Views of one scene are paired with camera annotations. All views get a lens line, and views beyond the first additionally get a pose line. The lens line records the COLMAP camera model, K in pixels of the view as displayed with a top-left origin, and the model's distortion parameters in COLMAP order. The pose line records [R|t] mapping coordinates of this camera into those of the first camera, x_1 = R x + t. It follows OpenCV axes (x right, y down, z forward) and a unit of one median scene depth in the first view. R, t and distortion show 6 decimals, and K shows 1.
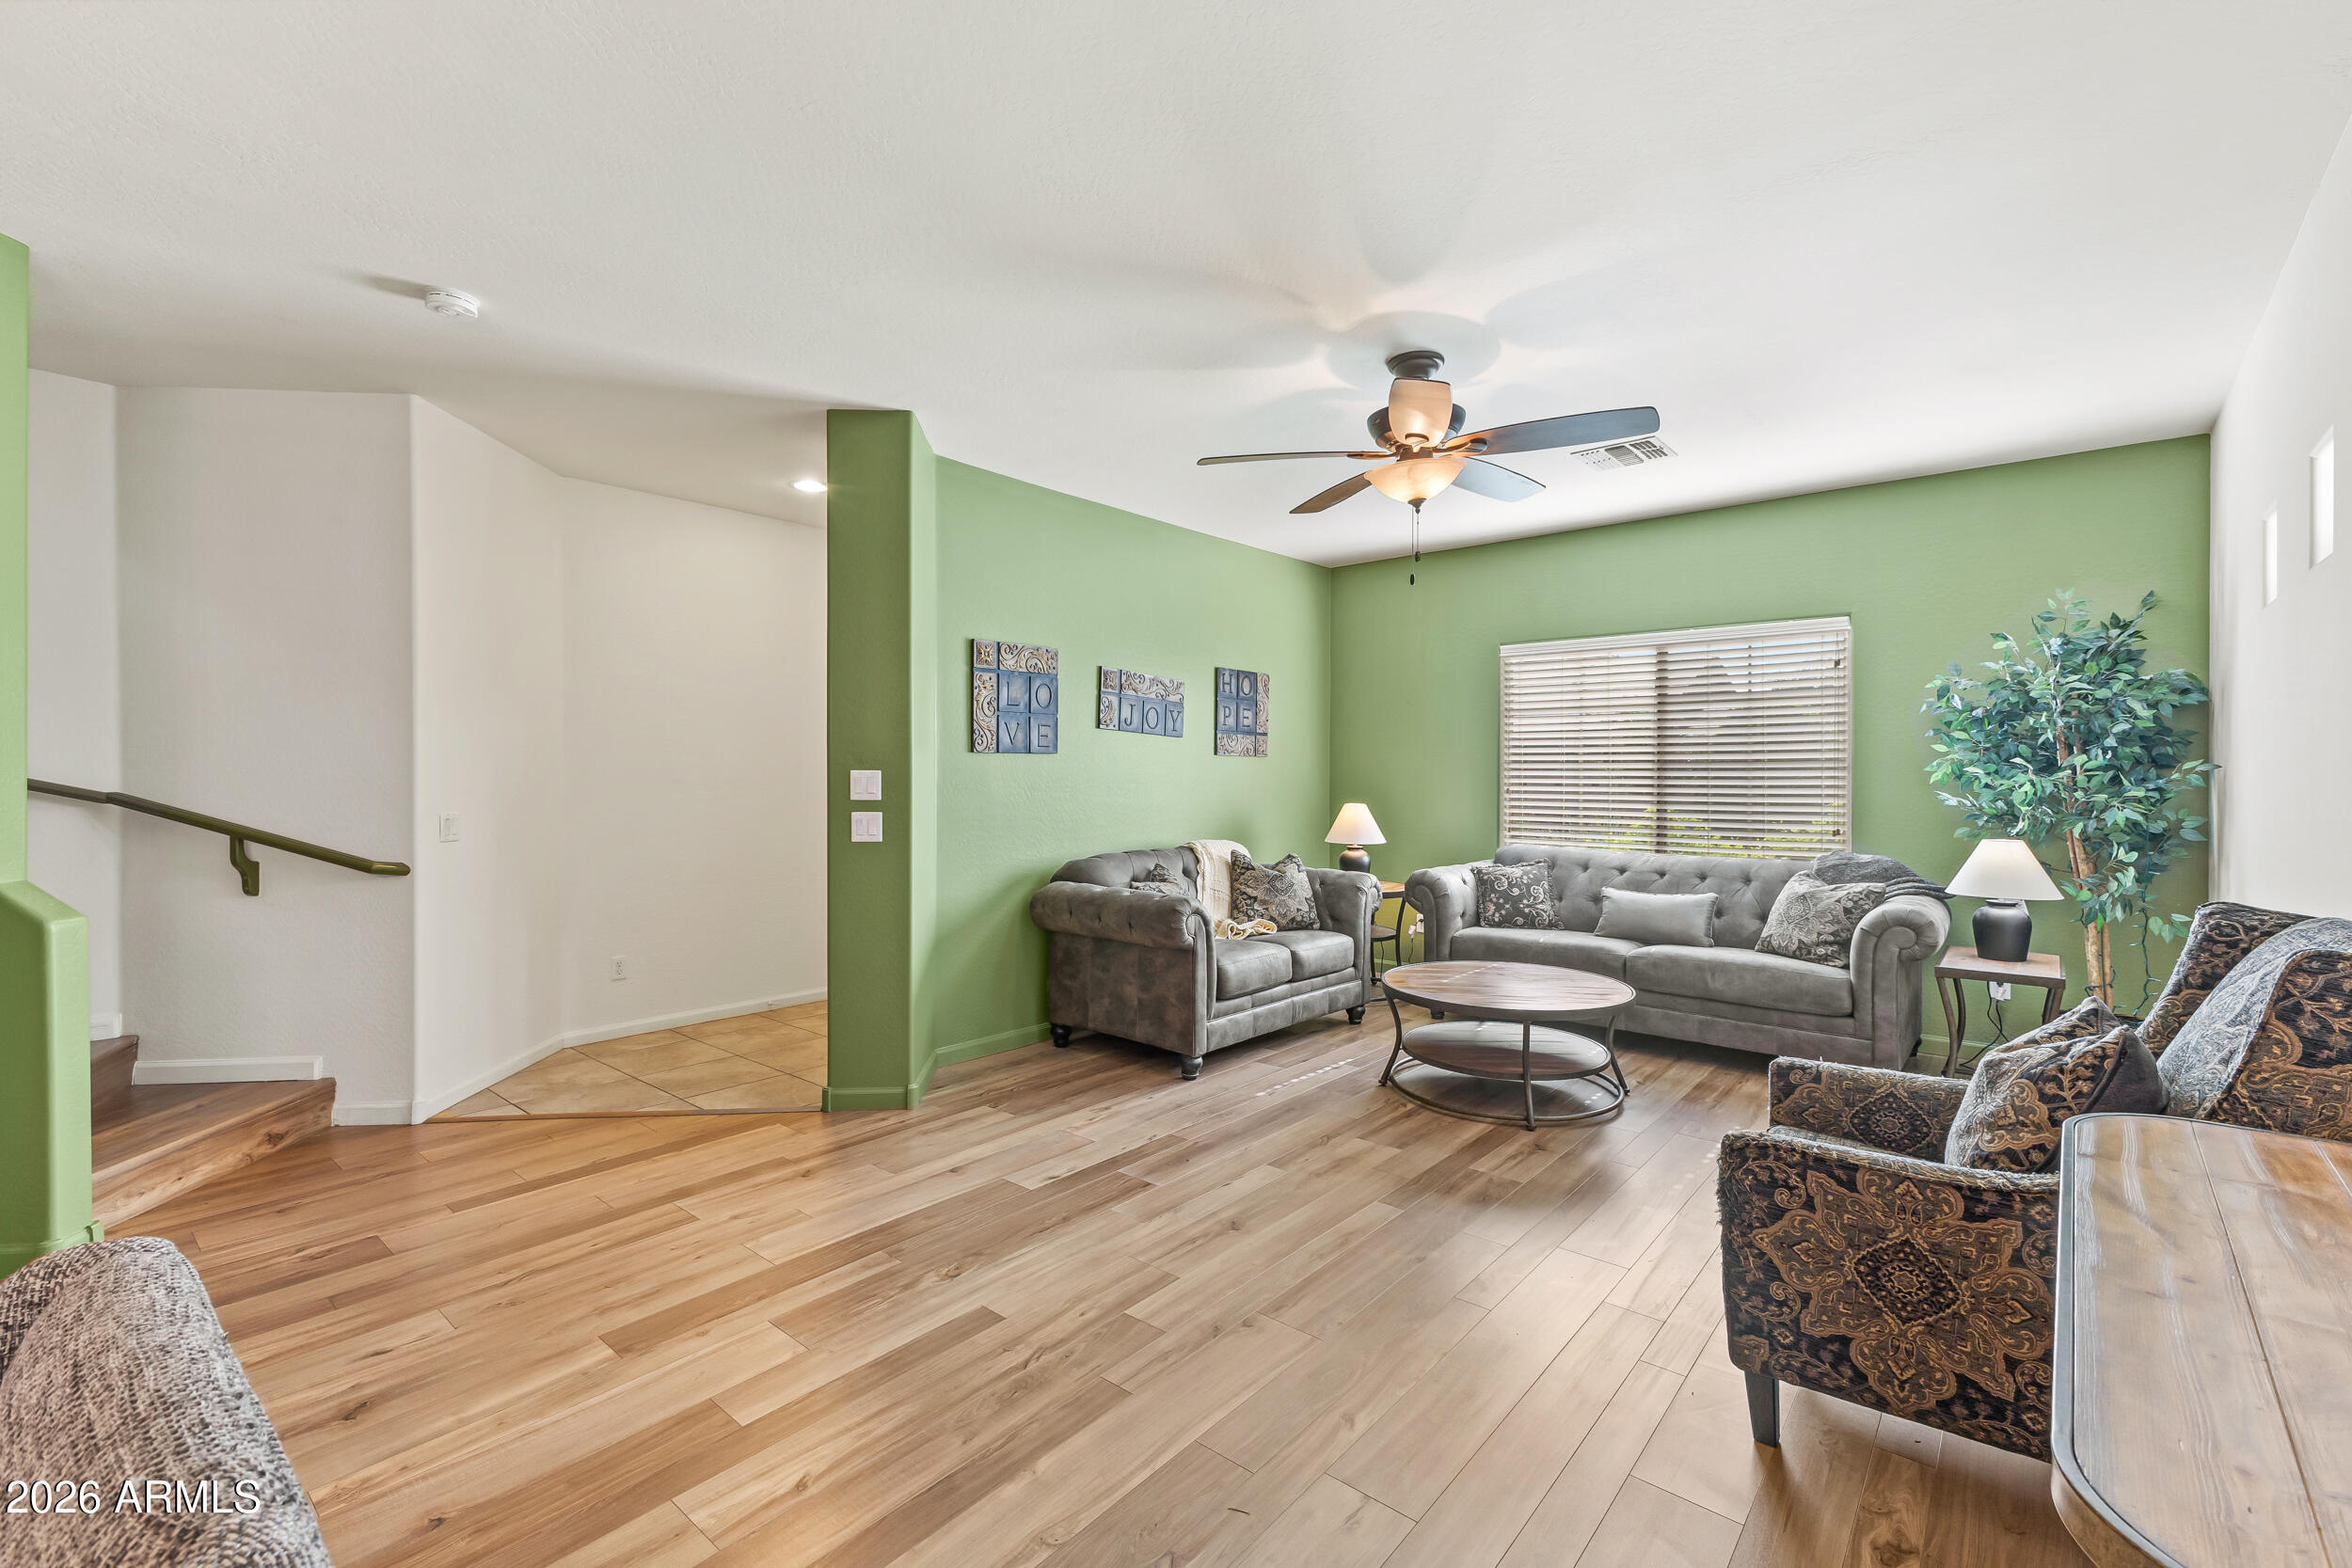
lens RADIAL K [[1020.5, 0, 1162.9], [0, 1020.5, 780.9], [0, 0, 1]] dist [0.009048, 0.000808]
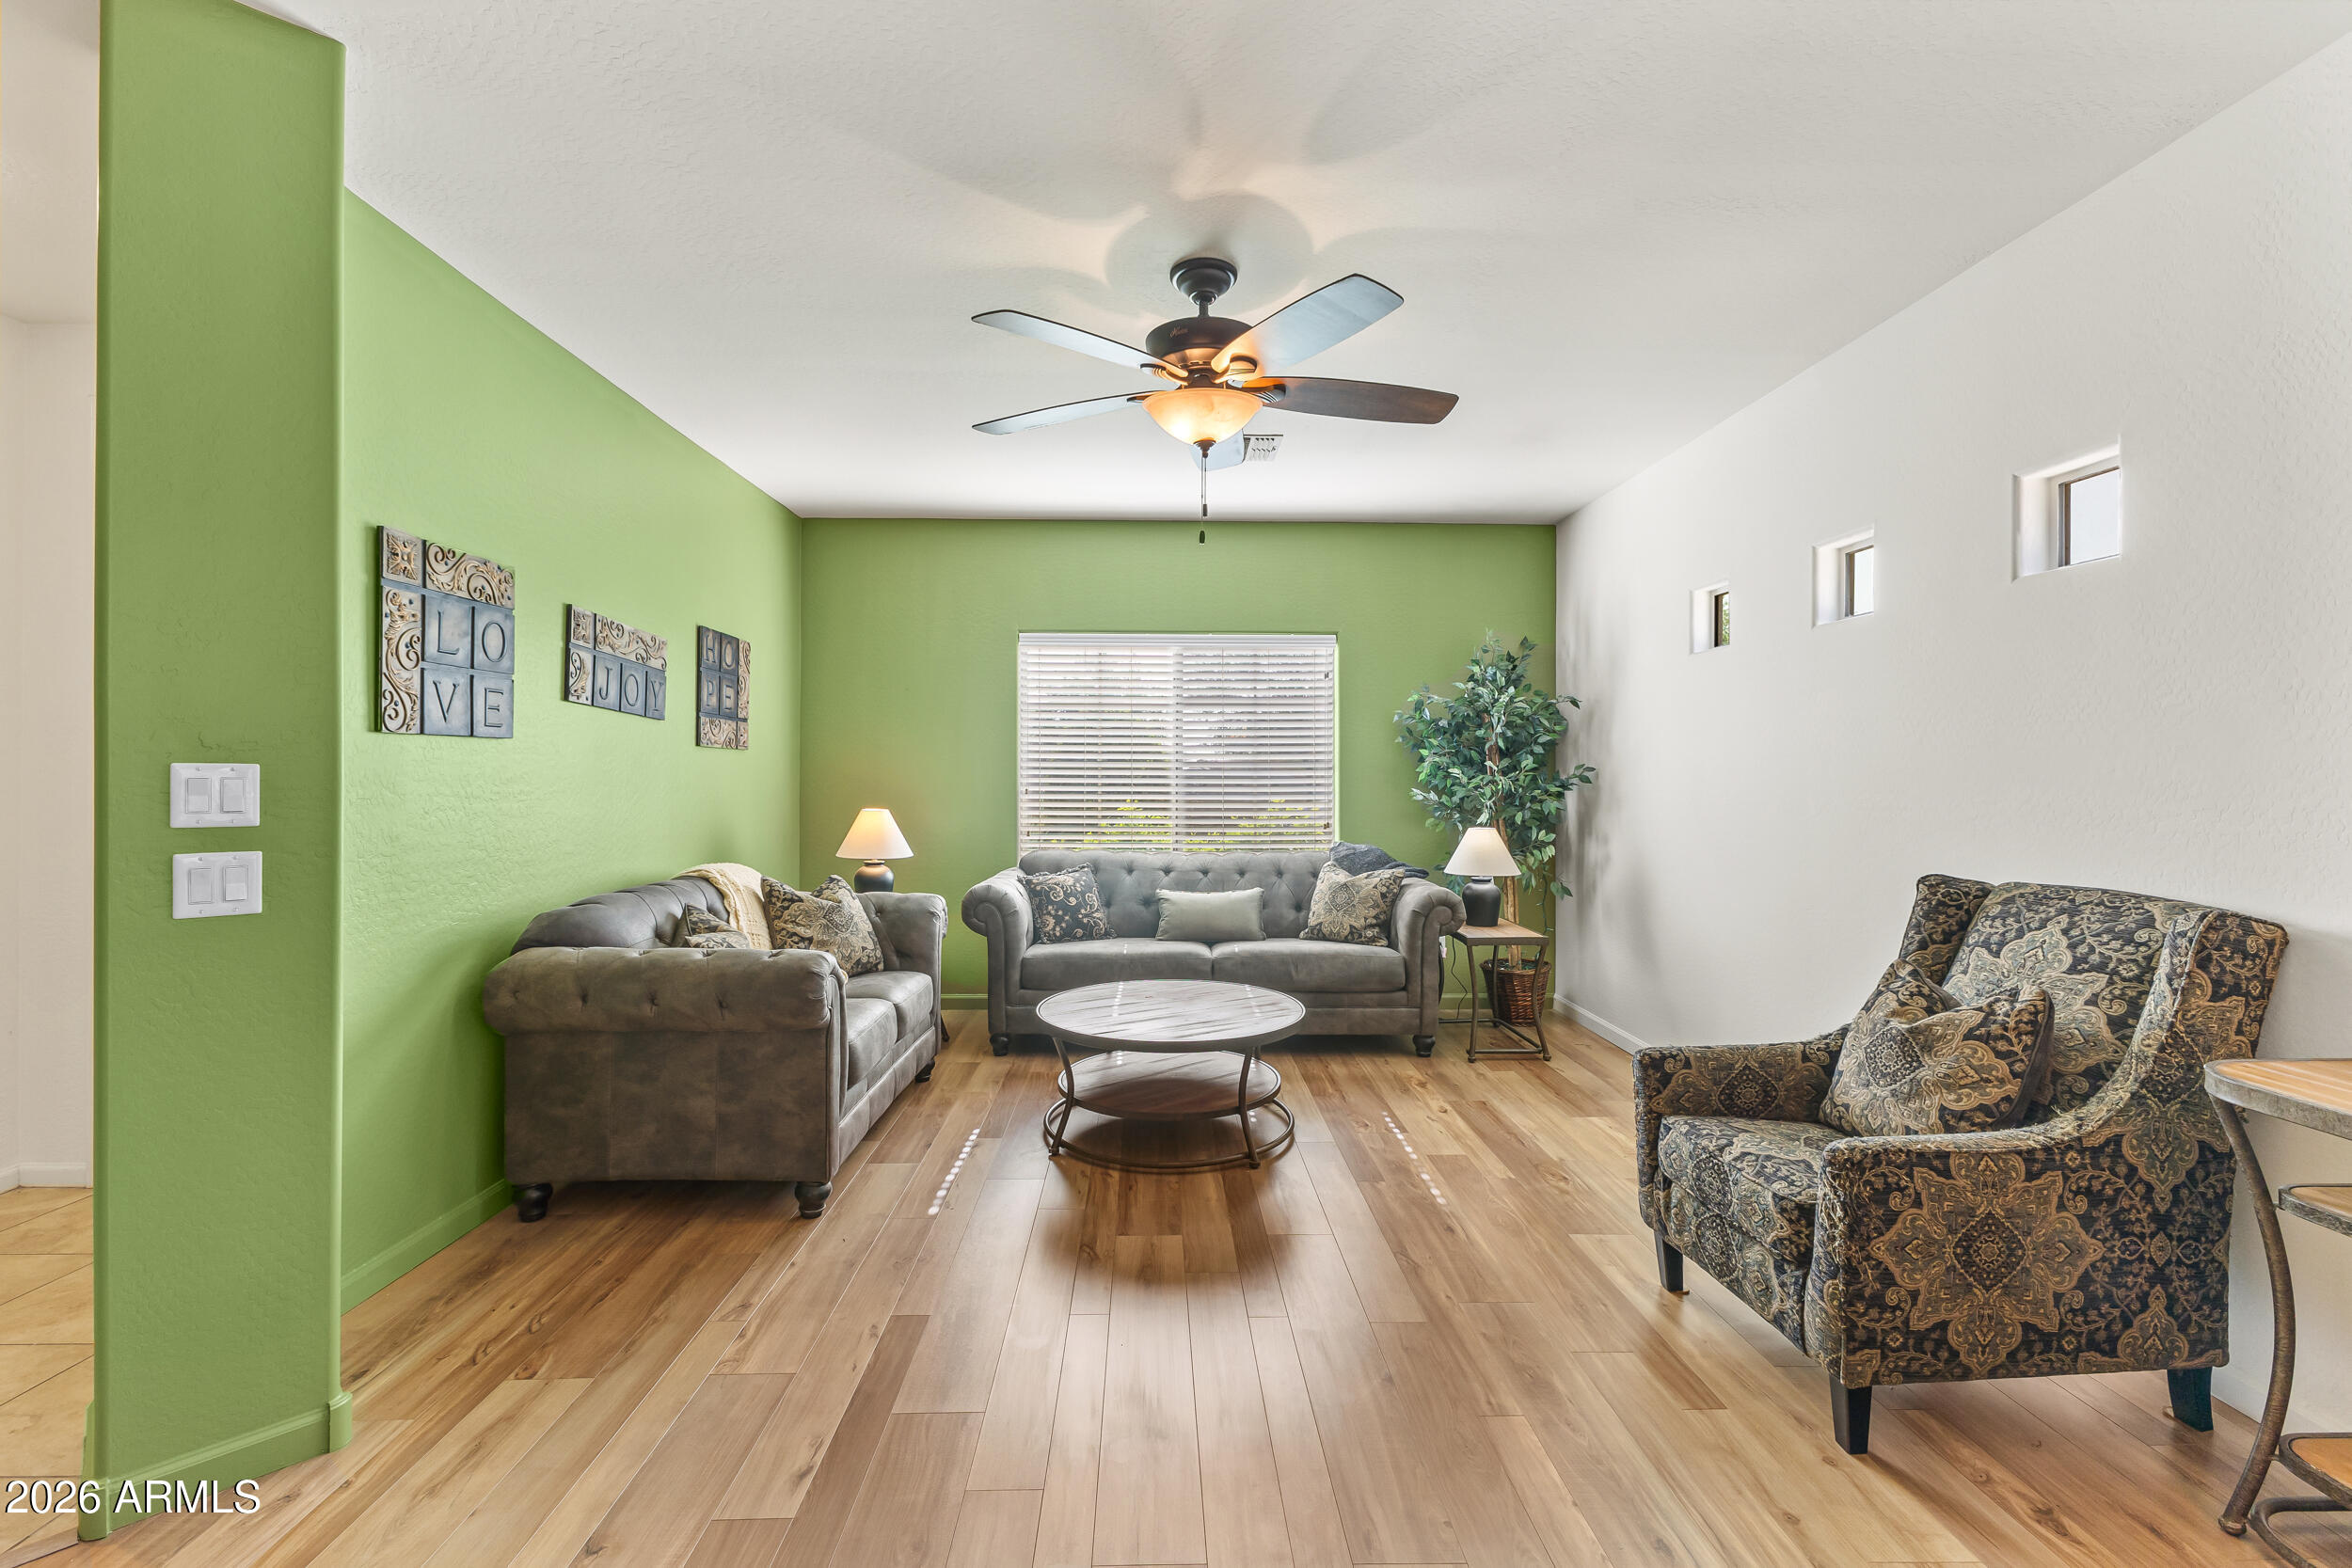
lens RADIAL K [[1020.5, 0, 1173.7], [0, 1020.5, 774.7], [0, 0, 1]] dist [0.009048, 0.000808]
pose [[0.738821, 0.001039, 0.673900, -0.259872], [0.001984, 0.999991, -0.003716, -0.002519], [-0.673898, 0.004082, 0.738813, 0.324782]]
